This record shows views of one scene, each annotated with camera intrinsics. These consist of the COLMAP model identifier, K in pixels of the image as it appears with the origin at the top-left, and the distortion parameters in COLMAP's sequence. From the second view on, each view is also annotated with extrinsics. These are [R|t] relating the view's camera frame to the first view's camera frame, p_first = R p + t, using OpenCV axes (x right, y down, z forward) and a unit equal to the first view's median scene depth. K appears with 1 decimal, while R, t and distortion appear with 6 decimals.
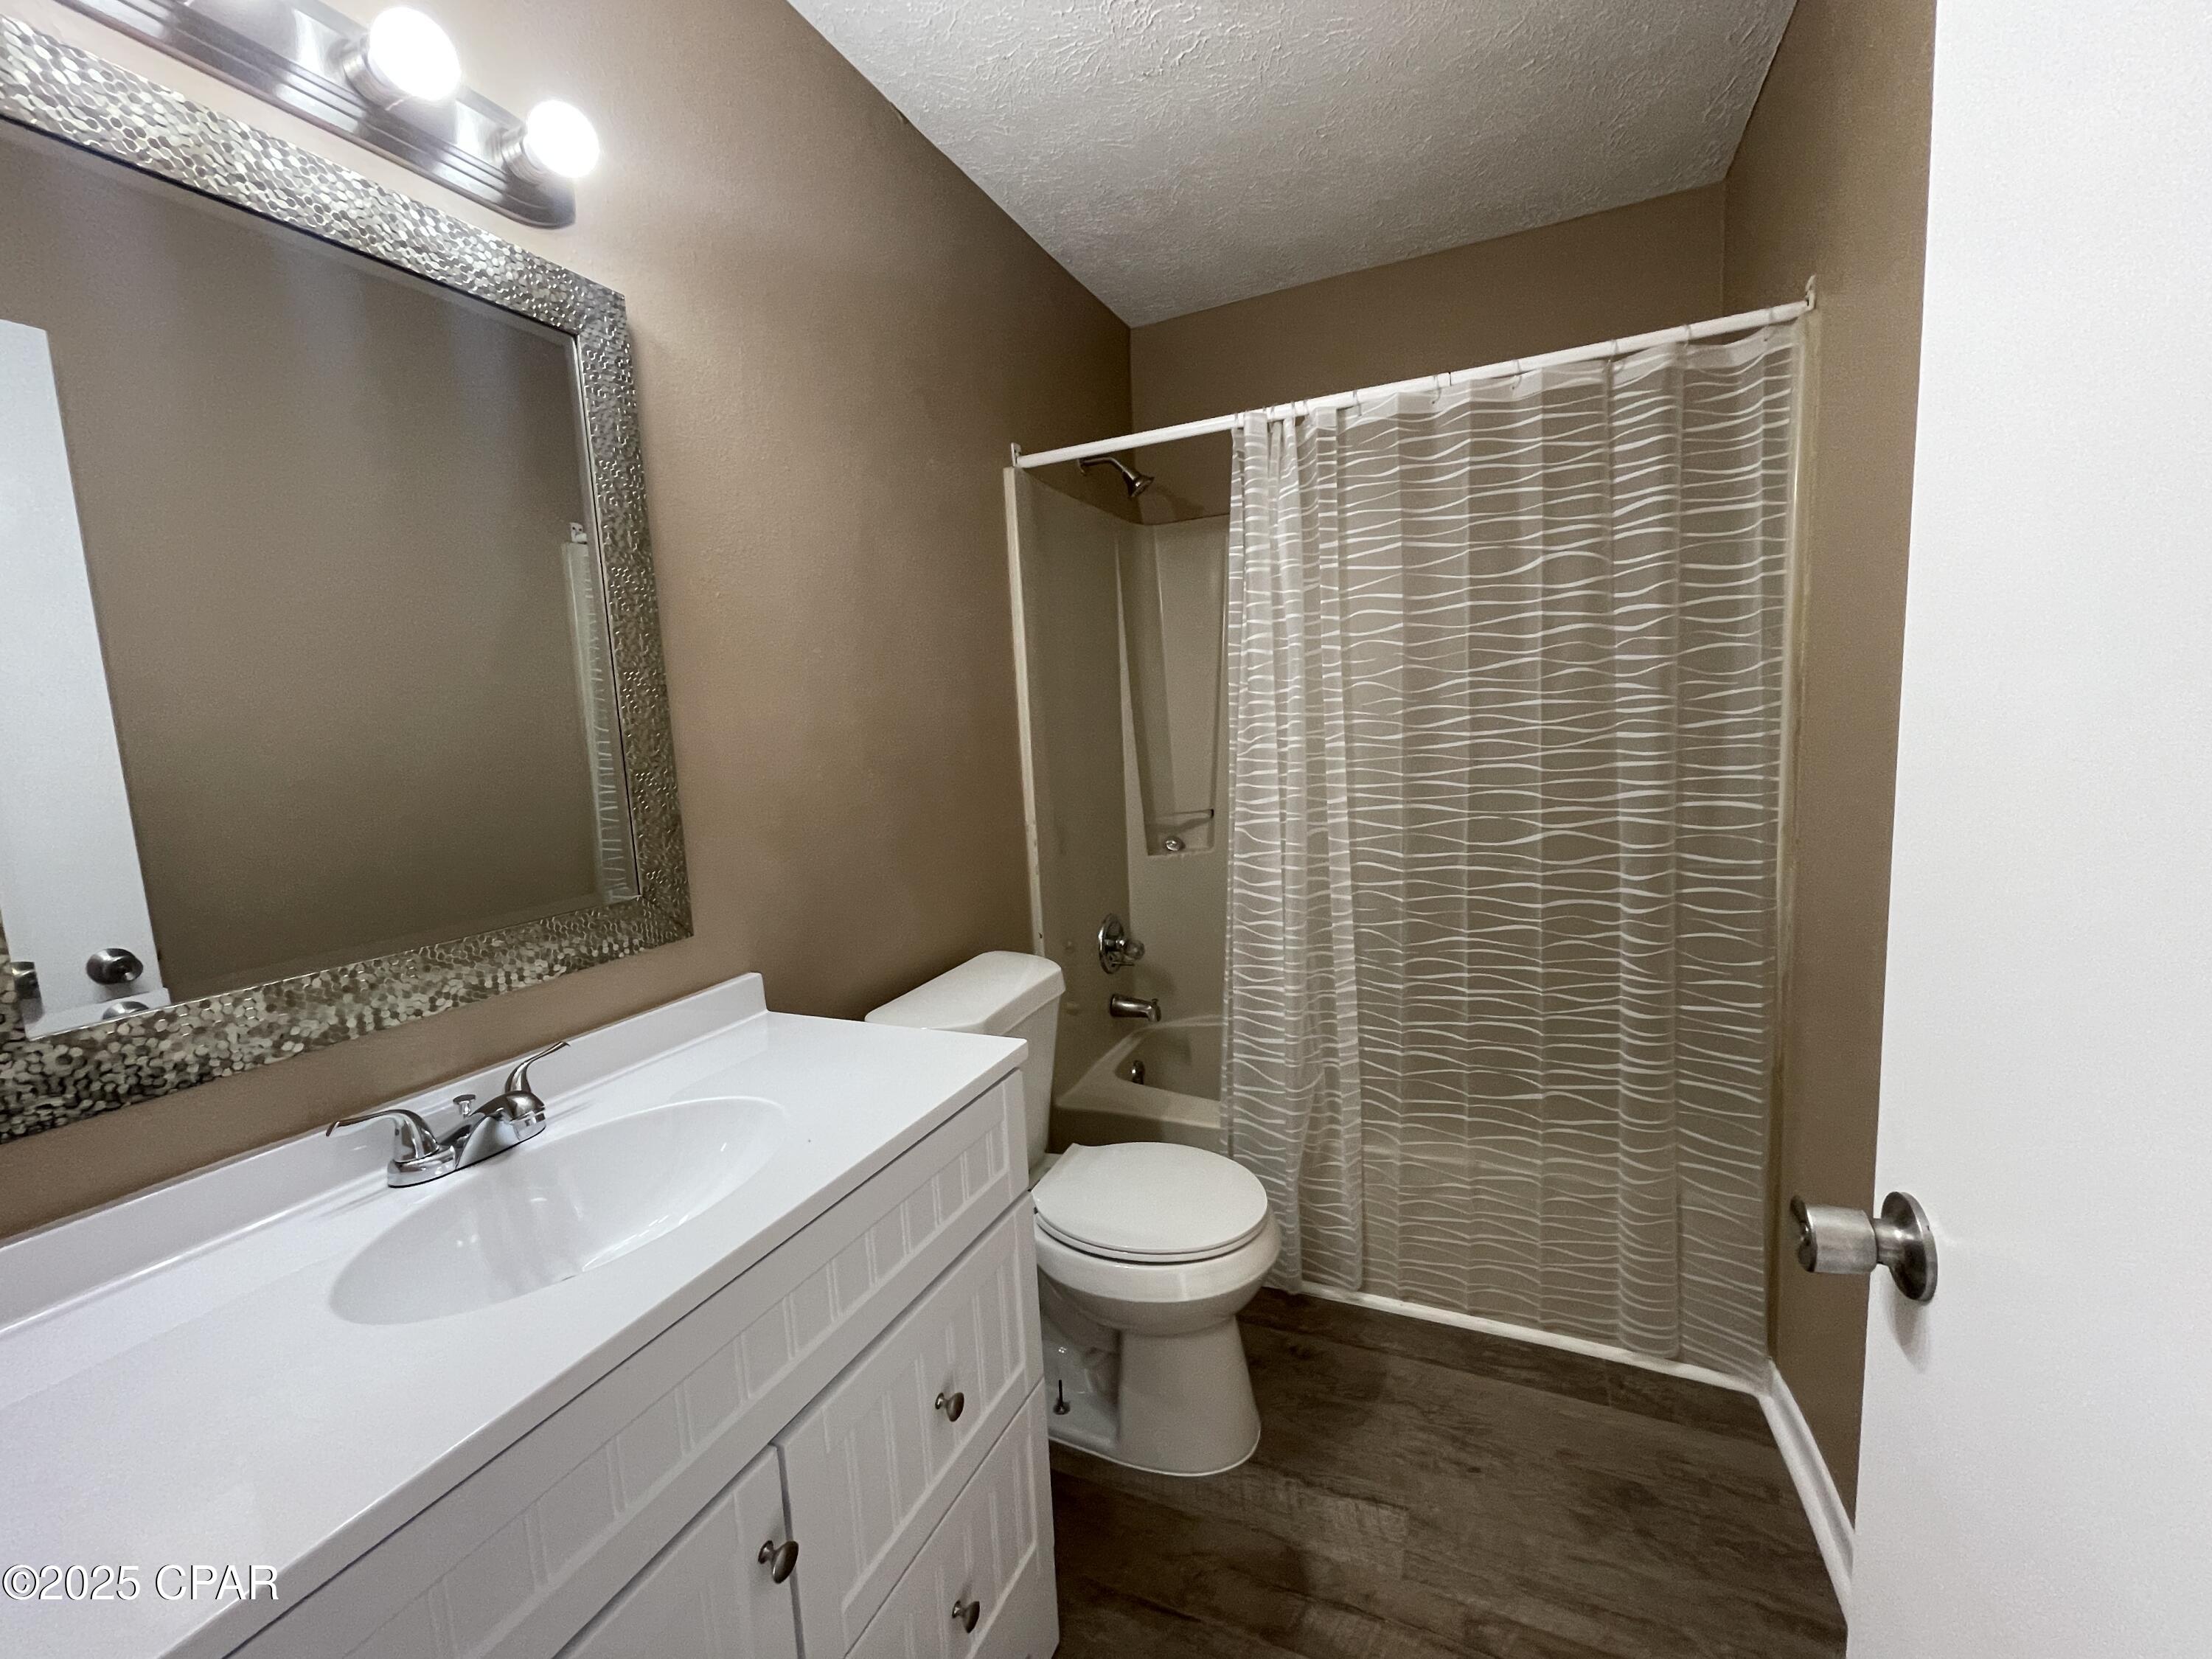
lens RADIAL K [[893.7, 0, 1104.6], [0, 893.7, 824.8], [0, 0, 1]] dist [-0.003782, -0.000500]
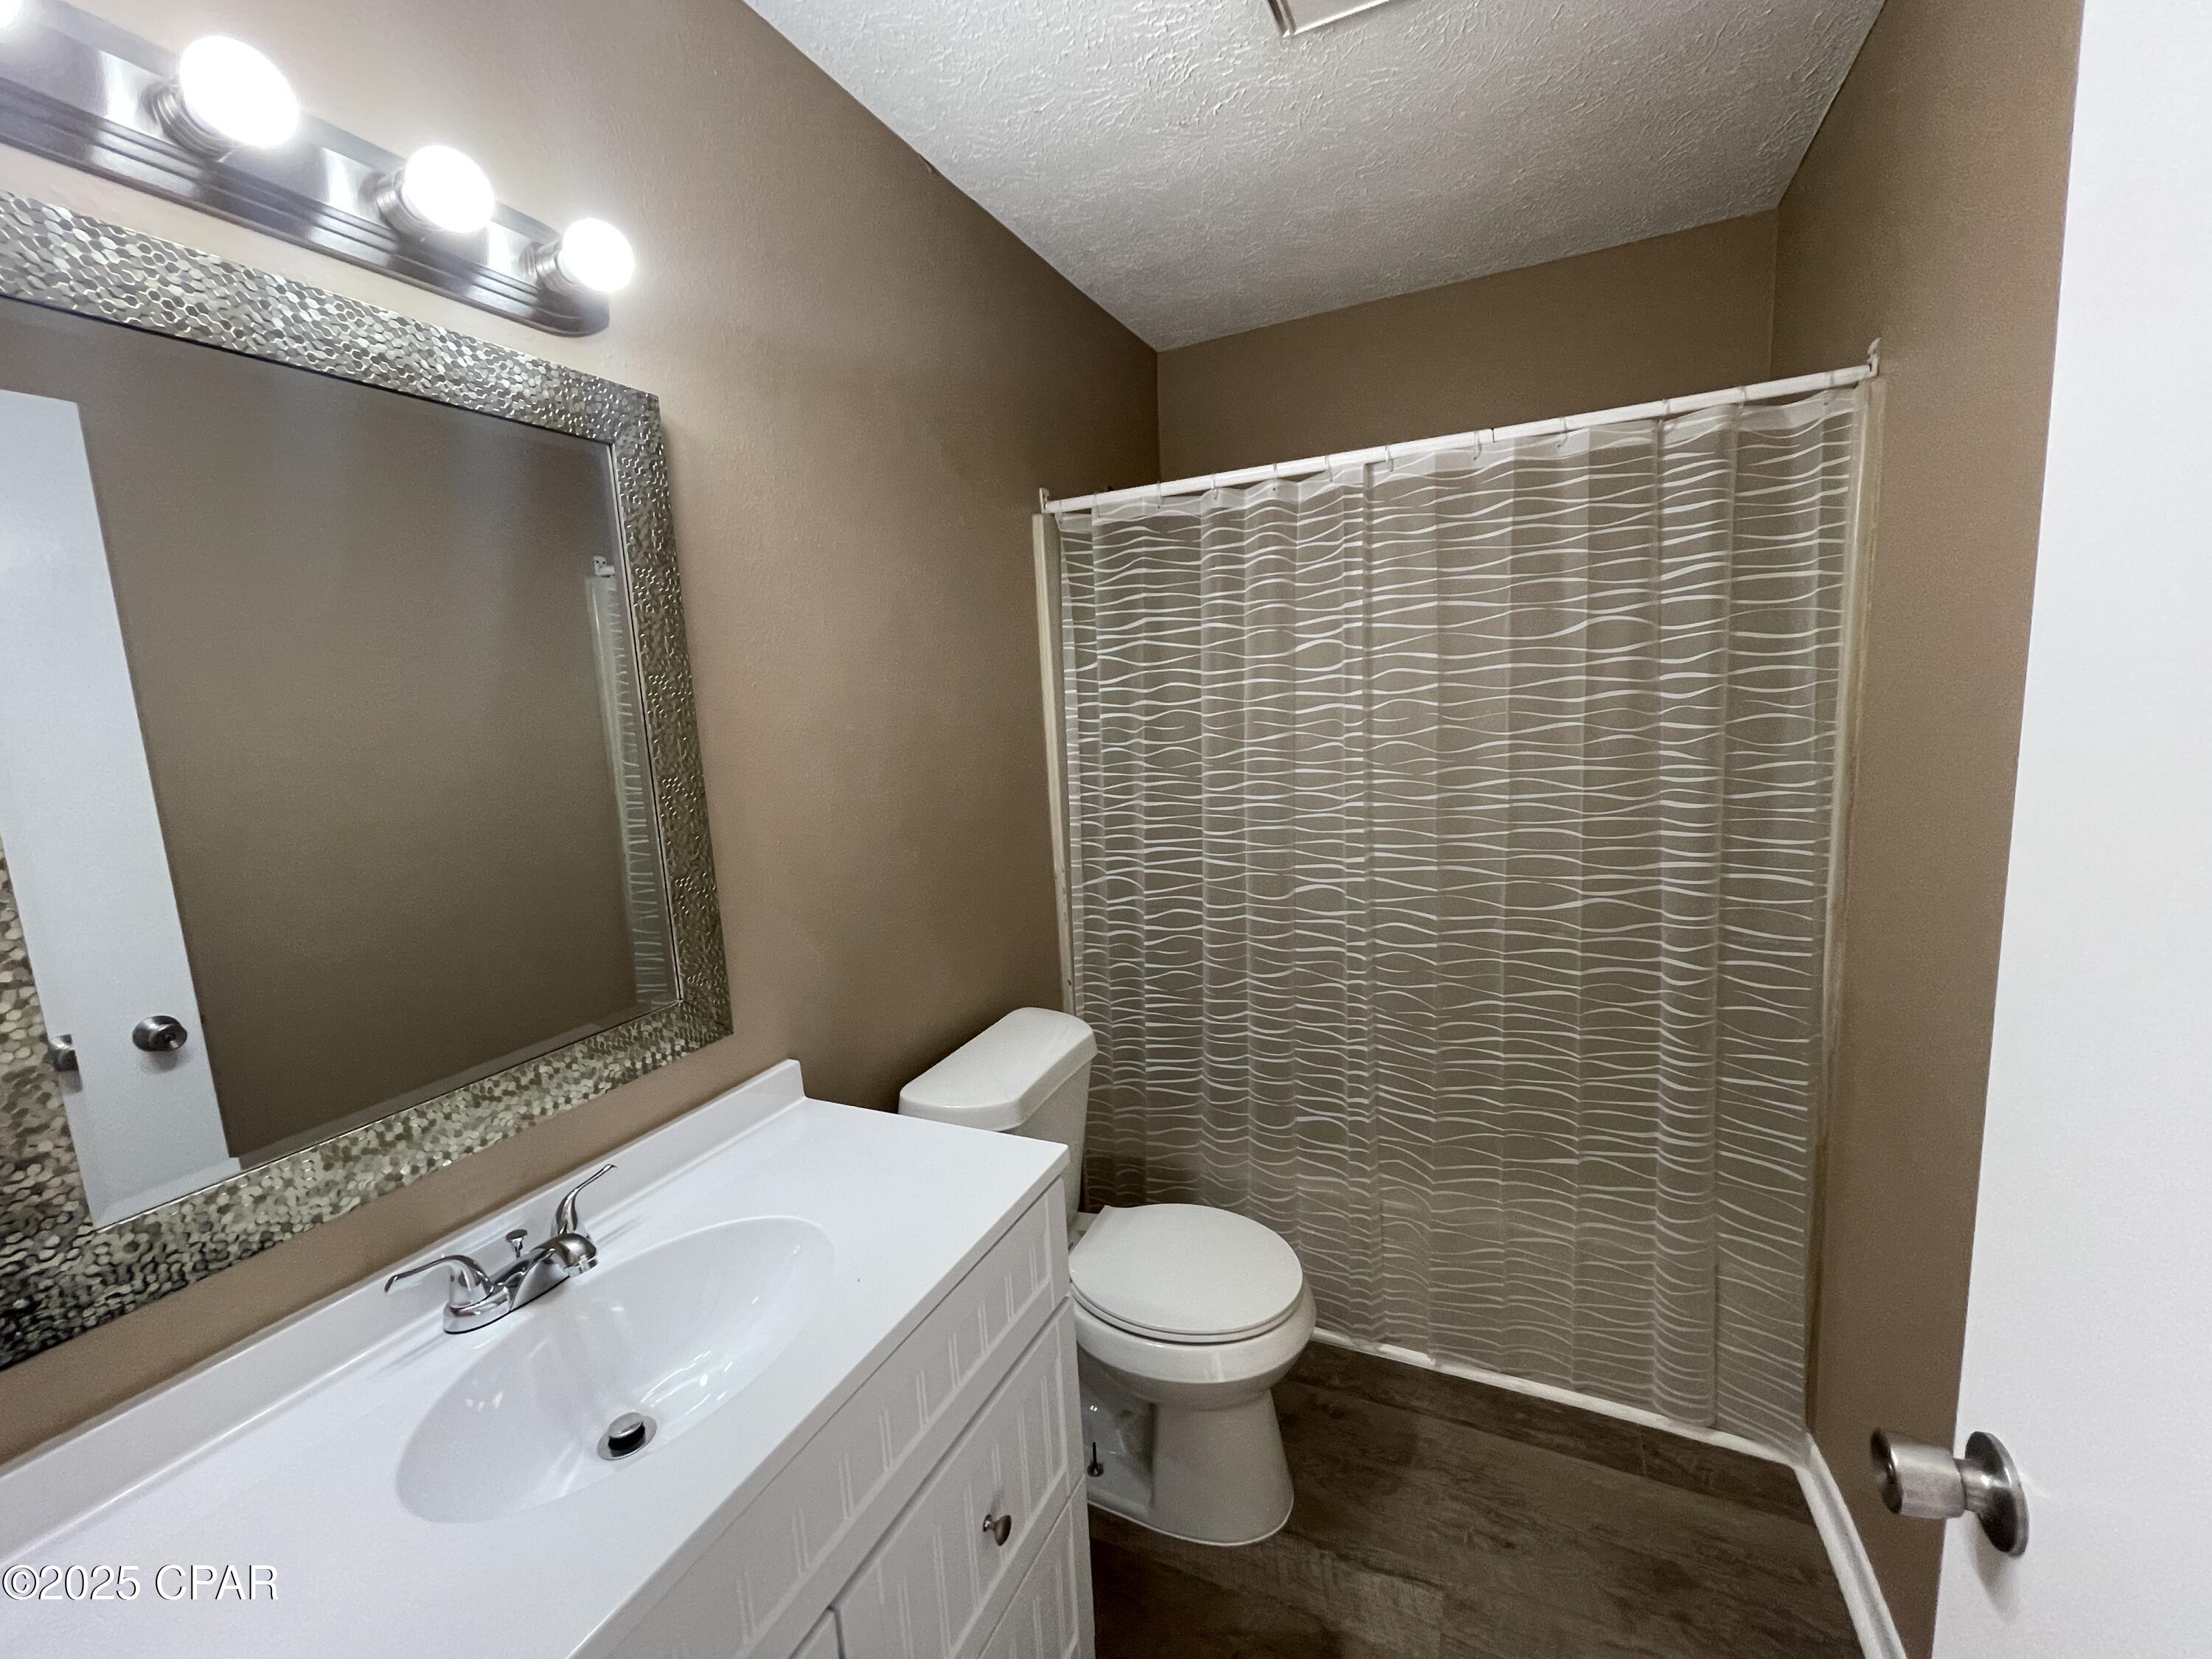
lens RADIAL K [[893.7, 0, 1105.8], [0, 893.7, 830.4], [0, 0, 1]] dist [-0.003782, -0.000500]
pose [[0.999870, -0.000045, -0.016135, -0.022512], [0.000434, 0.999710, 0.024062, -0.105500], [0.016129, -0.024066, 0.999580, 0.009986]]
